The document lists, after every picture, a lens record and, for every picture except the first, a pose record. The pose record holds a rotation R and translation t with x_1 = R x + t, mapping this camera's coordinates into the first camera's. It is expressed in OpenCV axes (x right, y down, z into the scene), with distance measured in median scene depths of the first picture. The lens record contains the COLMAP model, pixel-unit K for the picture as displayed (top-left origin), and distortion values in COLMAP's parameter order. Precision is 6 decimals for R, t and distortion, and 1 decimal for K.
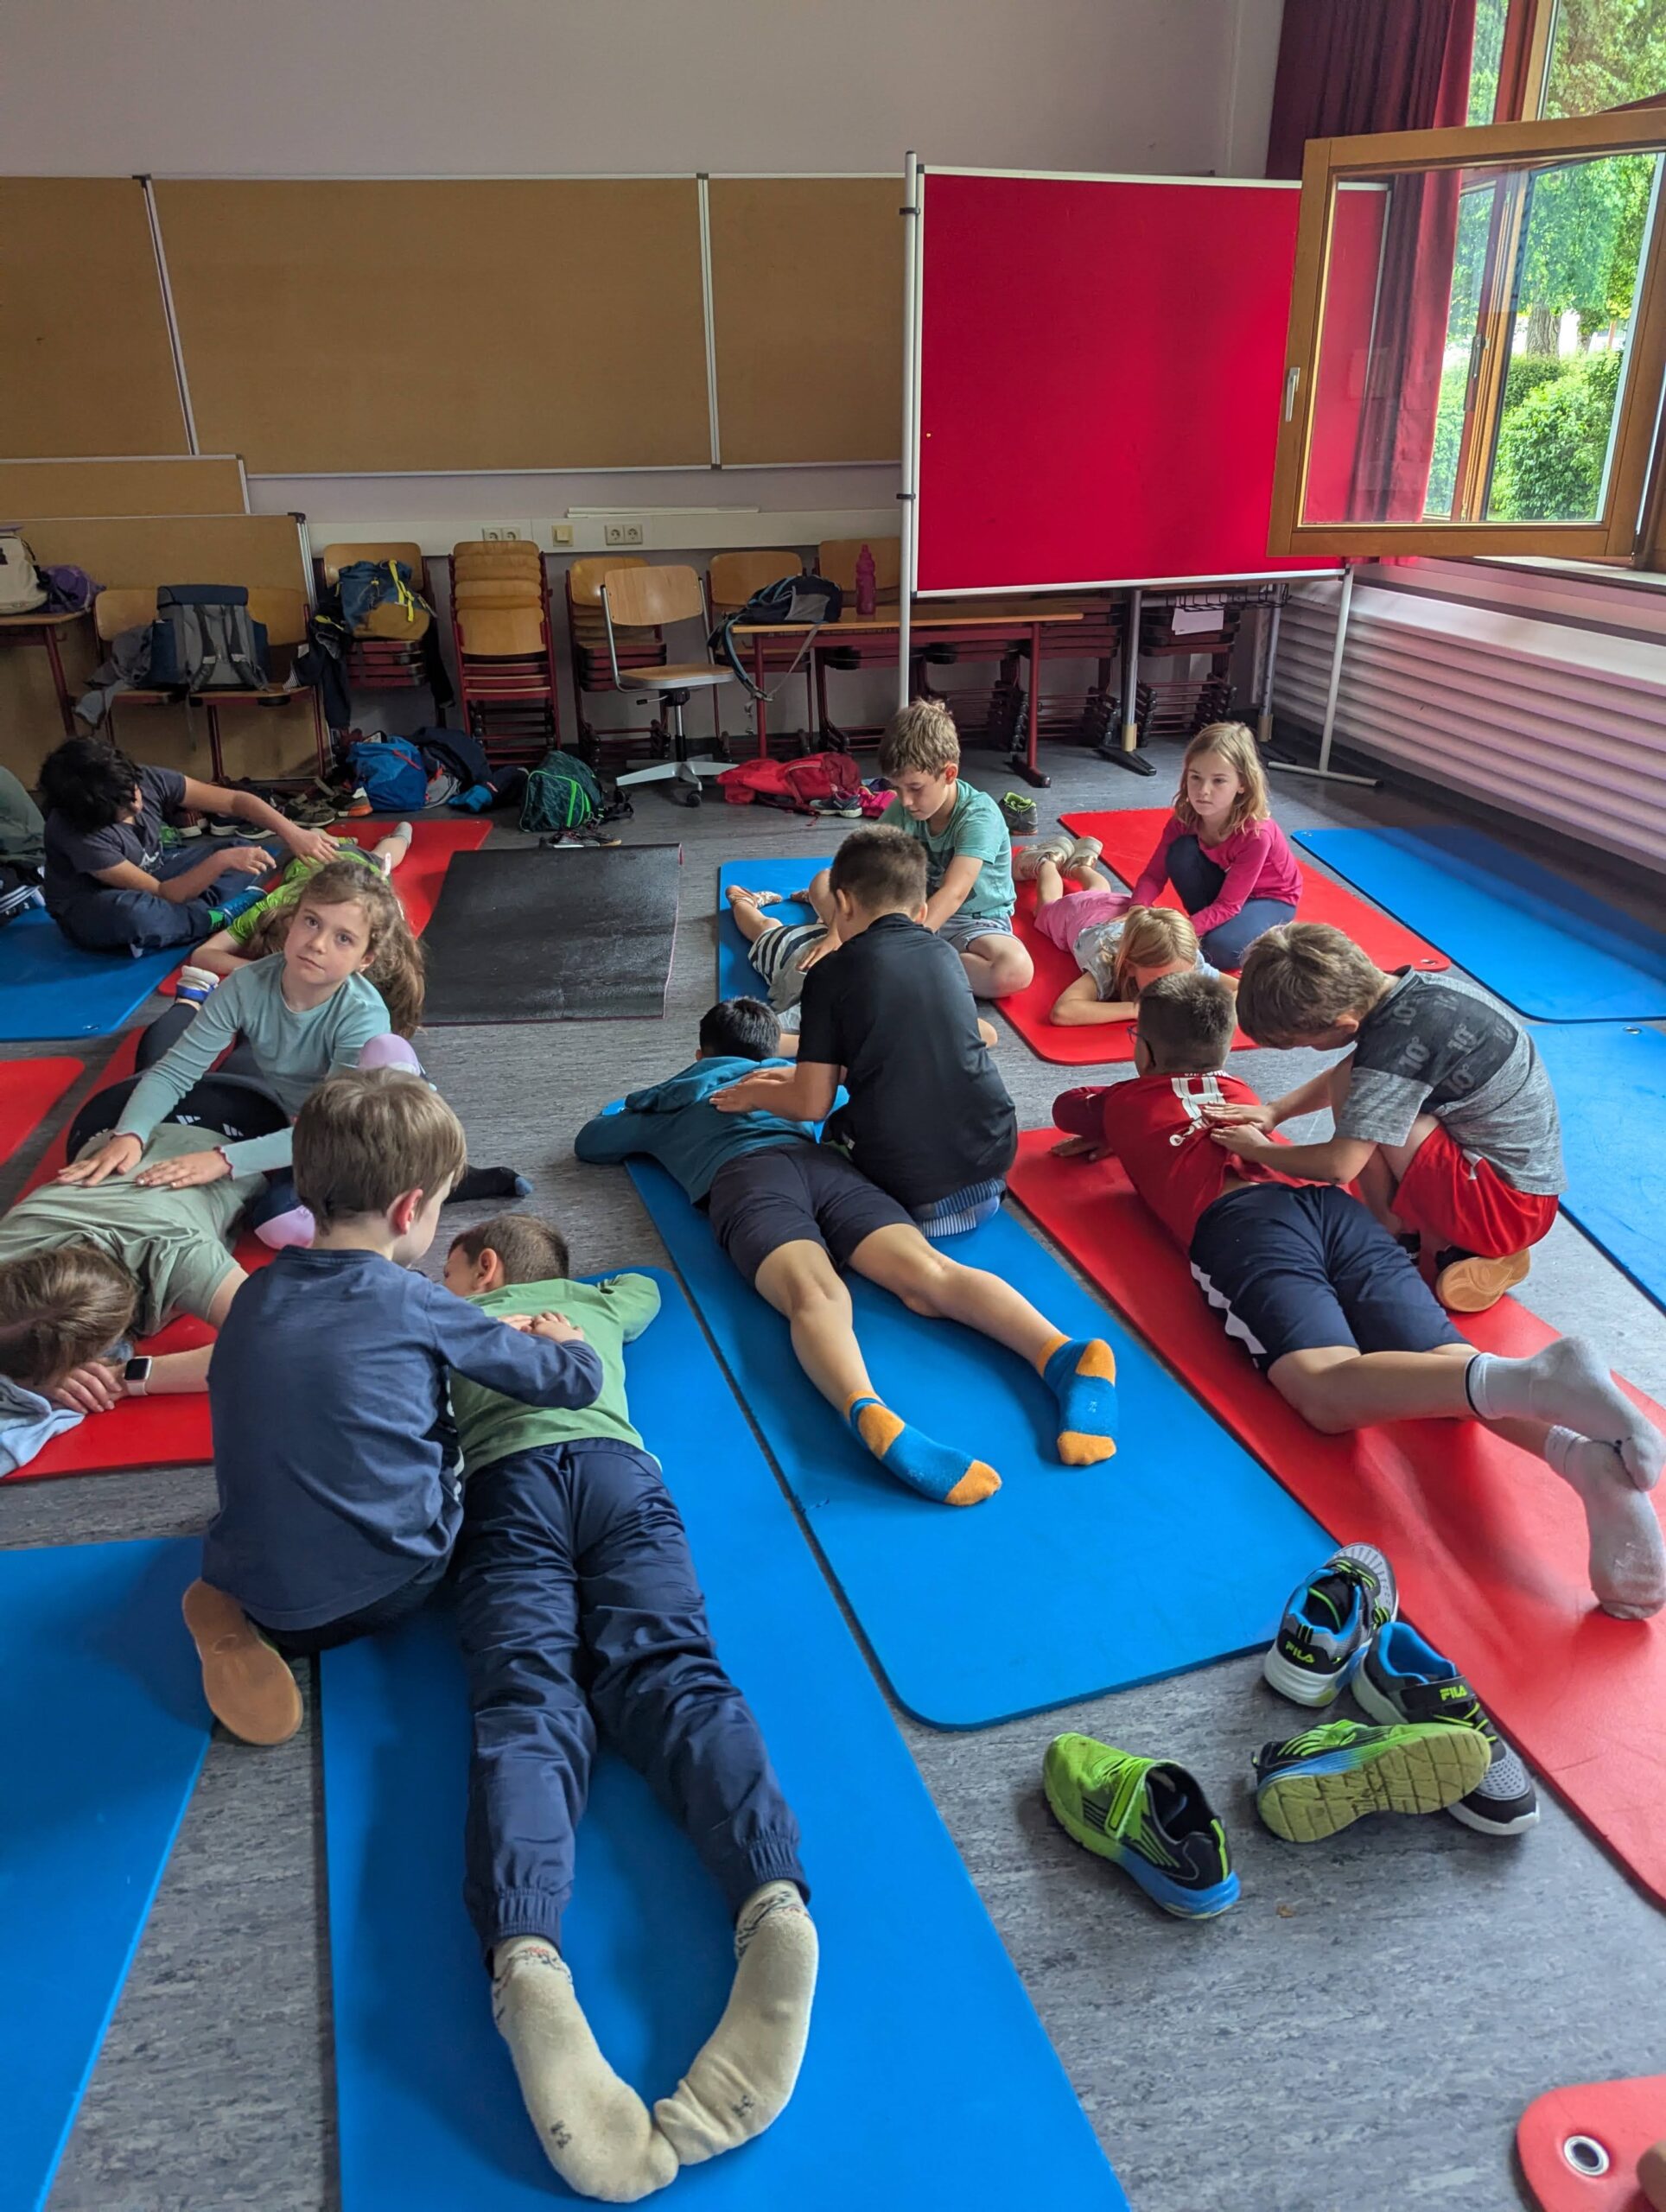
lens RADIAL K [[1557.1, 0, 821.2], [0, 1557.1, 1113.4], [0, 0, 1]] dist [0.076289, -0.061561]
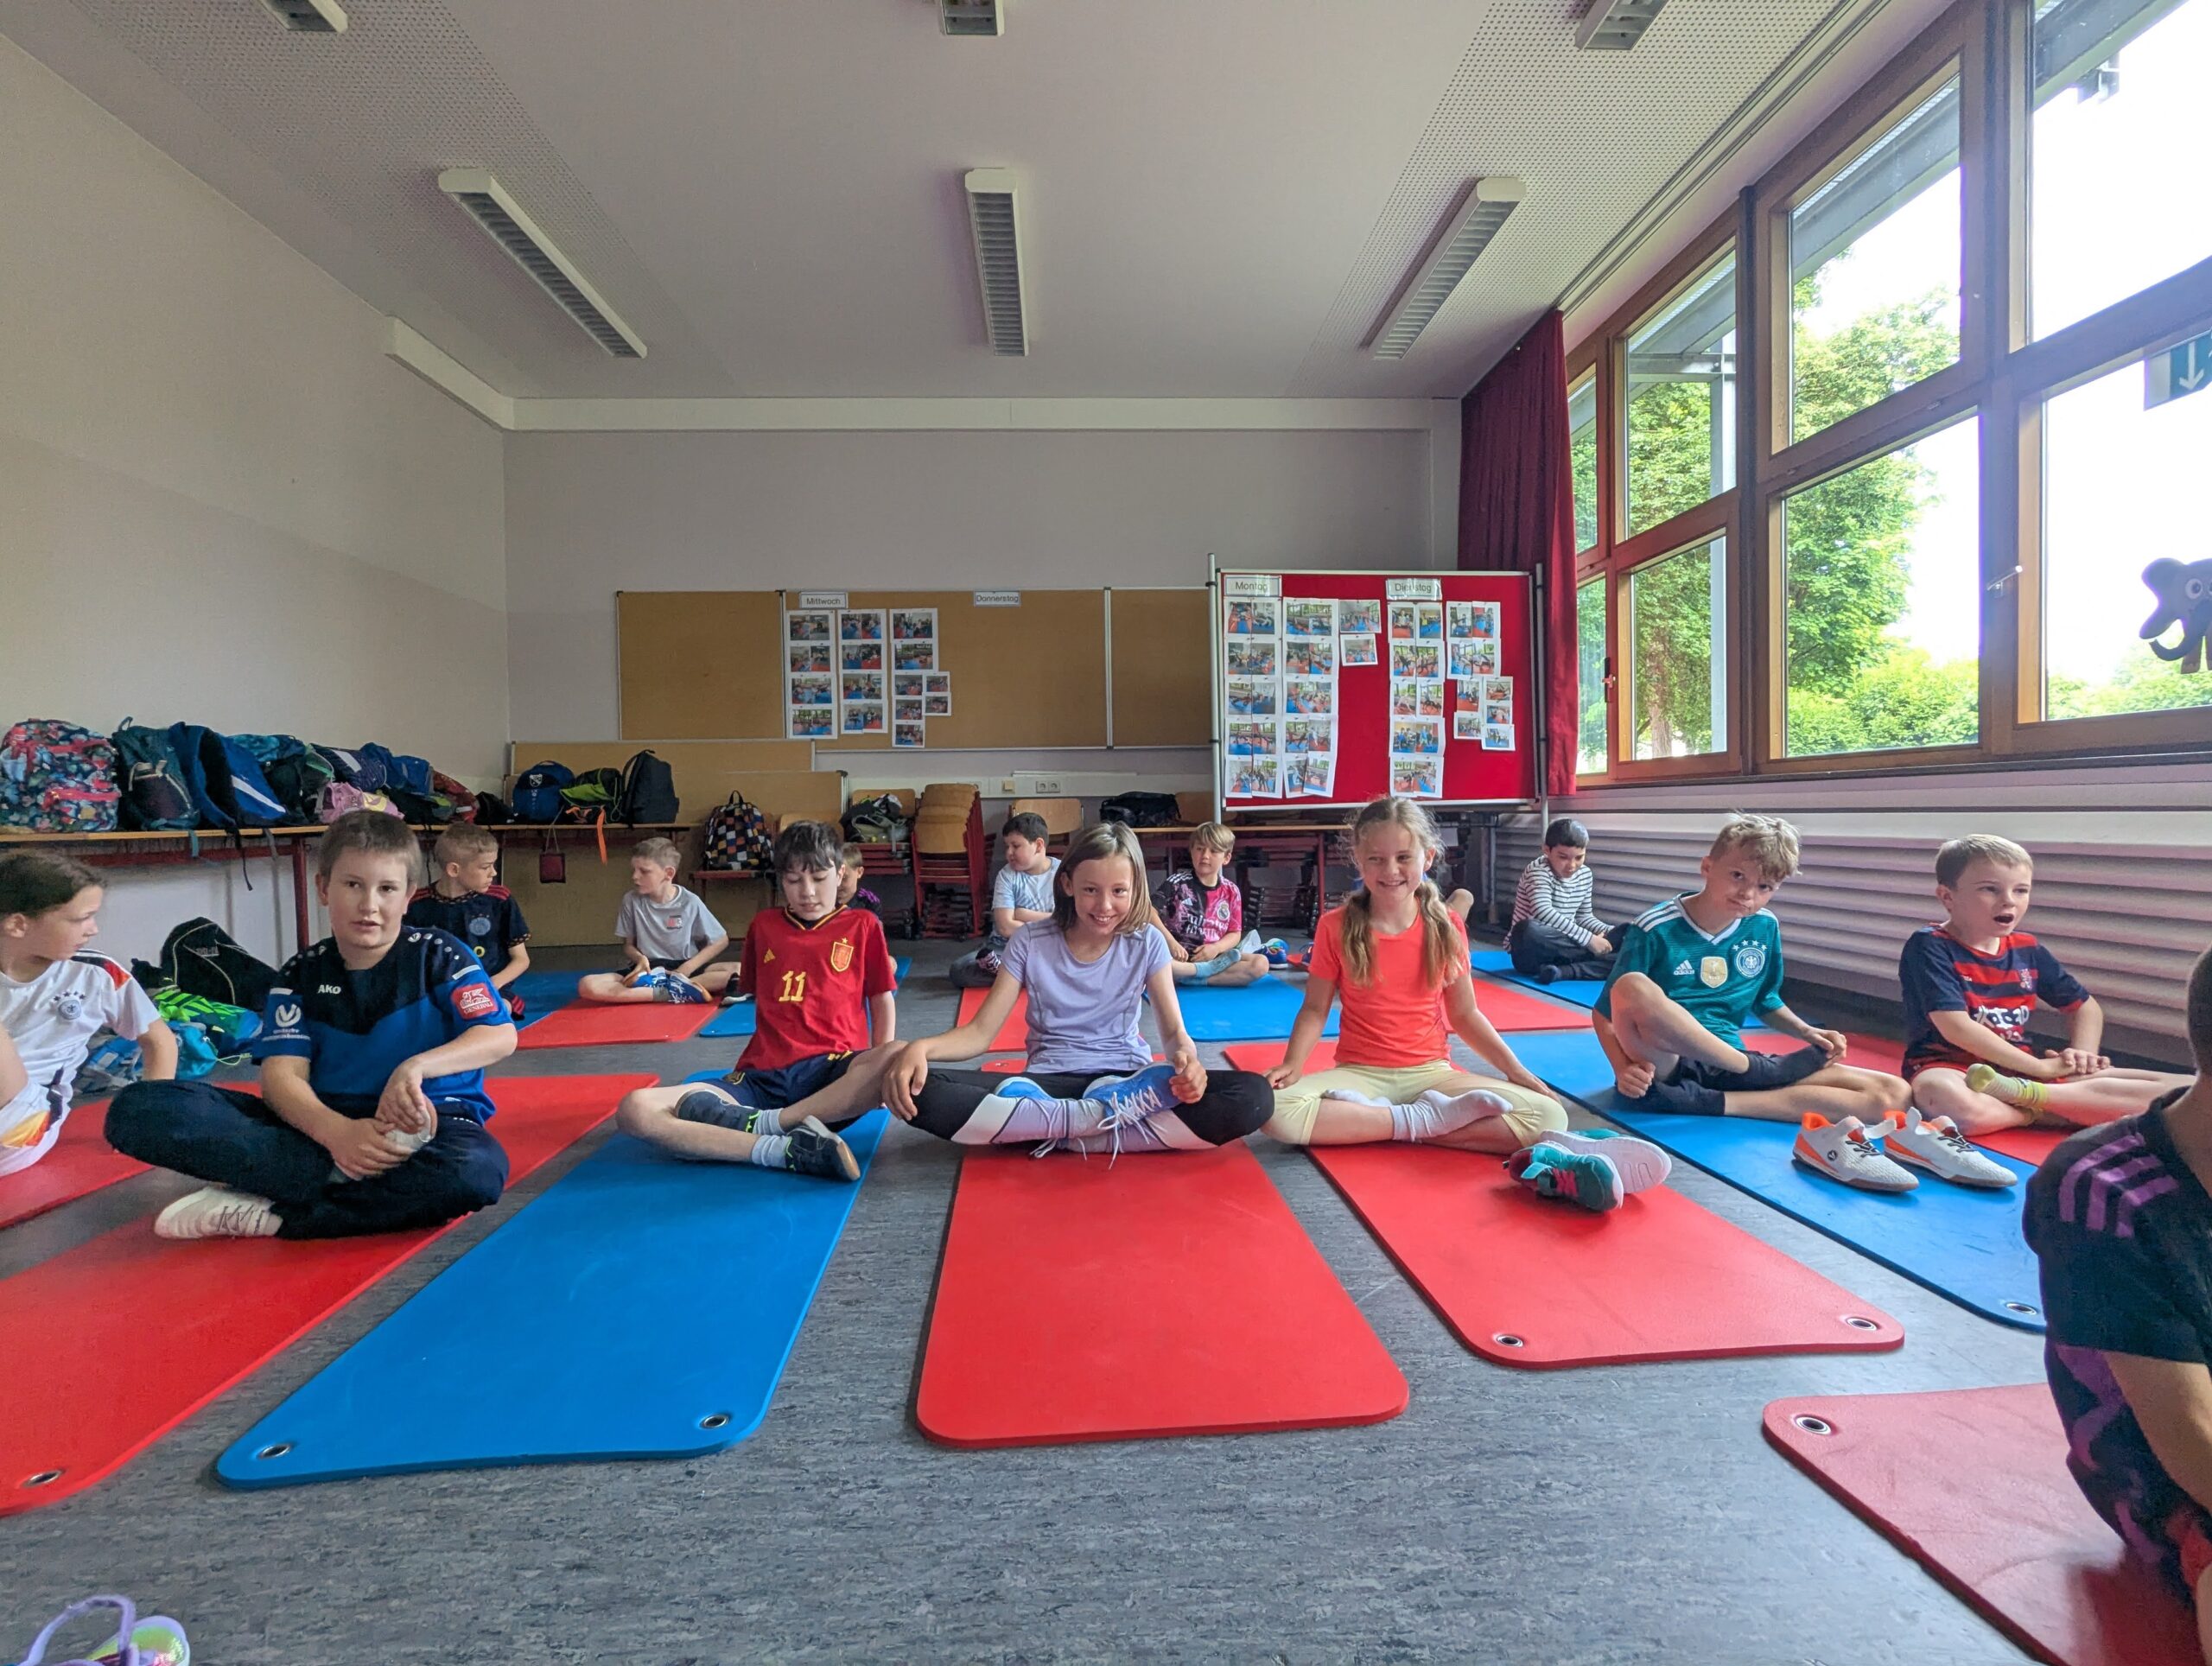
lens RADIAL K [[1039.9, 0, 1106.7], [0, 1039.9, 861.4], [0, 0, 1]] dist [-0.002620, -0.000760]
pose [[0.995124, 0.011606, -0.097949, 0.033945], [-0.046591, 0.930593, -0.363078, 0.069154], [0.086936, 0.365871, 0.926596, 0.096365]]
